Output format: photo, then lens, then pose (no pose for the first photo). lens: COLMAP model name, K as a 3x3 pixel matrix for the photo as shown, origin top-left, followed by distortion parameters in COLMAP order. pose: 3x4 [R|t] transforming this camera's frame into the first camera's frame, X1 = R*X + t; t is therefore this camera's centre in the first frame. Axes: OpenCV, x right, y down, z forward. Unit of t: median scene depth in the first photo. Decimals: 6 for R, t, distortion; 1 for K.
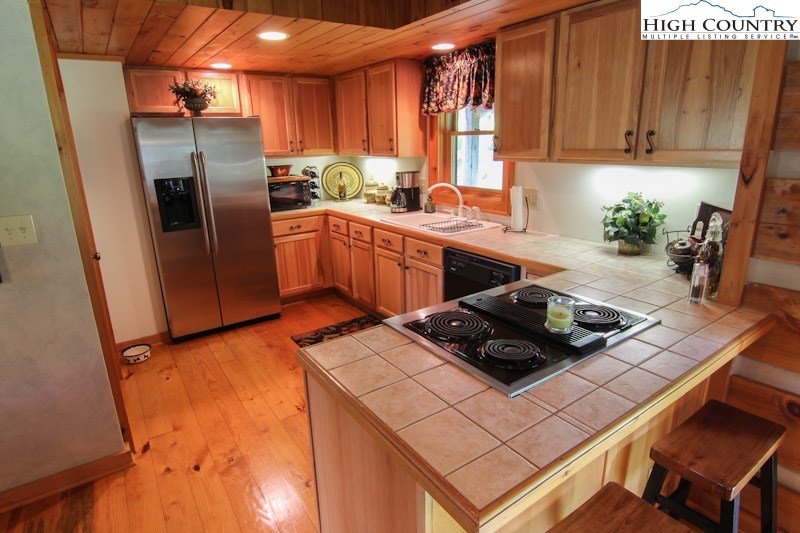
lens RADIAL K [[432.0, 0, 396.2], [0, 432.0, 264.0], [0, 0, 1]] dist [-0.002725, -0.001648]
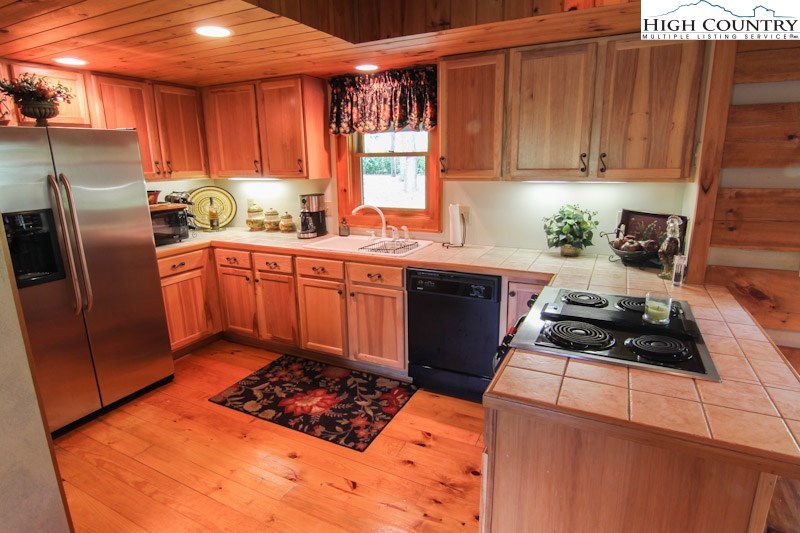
lens RADIAL K [[432.0, 0, 396.2], [0, 432.0, 264.0], [0, 0, 1]] dist [-0.002725, -0.001648]
pose [[0.884583, -0.099875, 0.455563, -0.288483], [0.123589, 0.992079, -0.022480, -0.022709], [-0.449709, 0.076188, 0.889920, 0.107112]]
